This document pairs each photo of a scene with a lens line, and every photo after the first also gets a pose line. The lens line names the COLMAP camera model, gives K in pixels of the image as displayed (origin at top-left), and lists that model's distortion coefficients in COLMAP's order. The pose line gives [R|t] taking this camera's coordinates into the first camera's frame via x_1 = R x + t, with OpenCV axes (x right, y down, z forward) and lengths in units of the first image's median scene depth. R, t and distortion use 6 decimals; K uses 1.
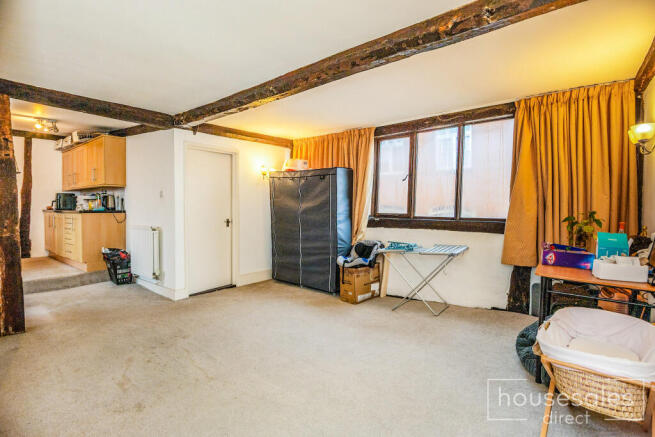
lens RADIAL K [[320.4, 0, 315.9], [0, 320.4, 207.3], [0, 0, 1]] dist [-0.019768, 0.000369]
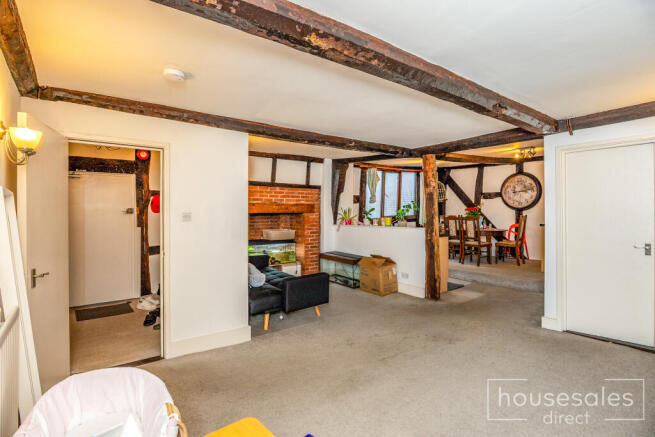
lens RADIAL K [[320.4, 0, 315.9], [0, 320.4, 207.3], [0, 0, 1]] dist [-0.019768, 0.000369]
pose [[-0.199350, -0.019426, -0.979736, 0.598041], [-0.001786, 0.999809, -0.019460, -0.025084], [0.979927, -0.002130, -0.199347, 0.616771]]
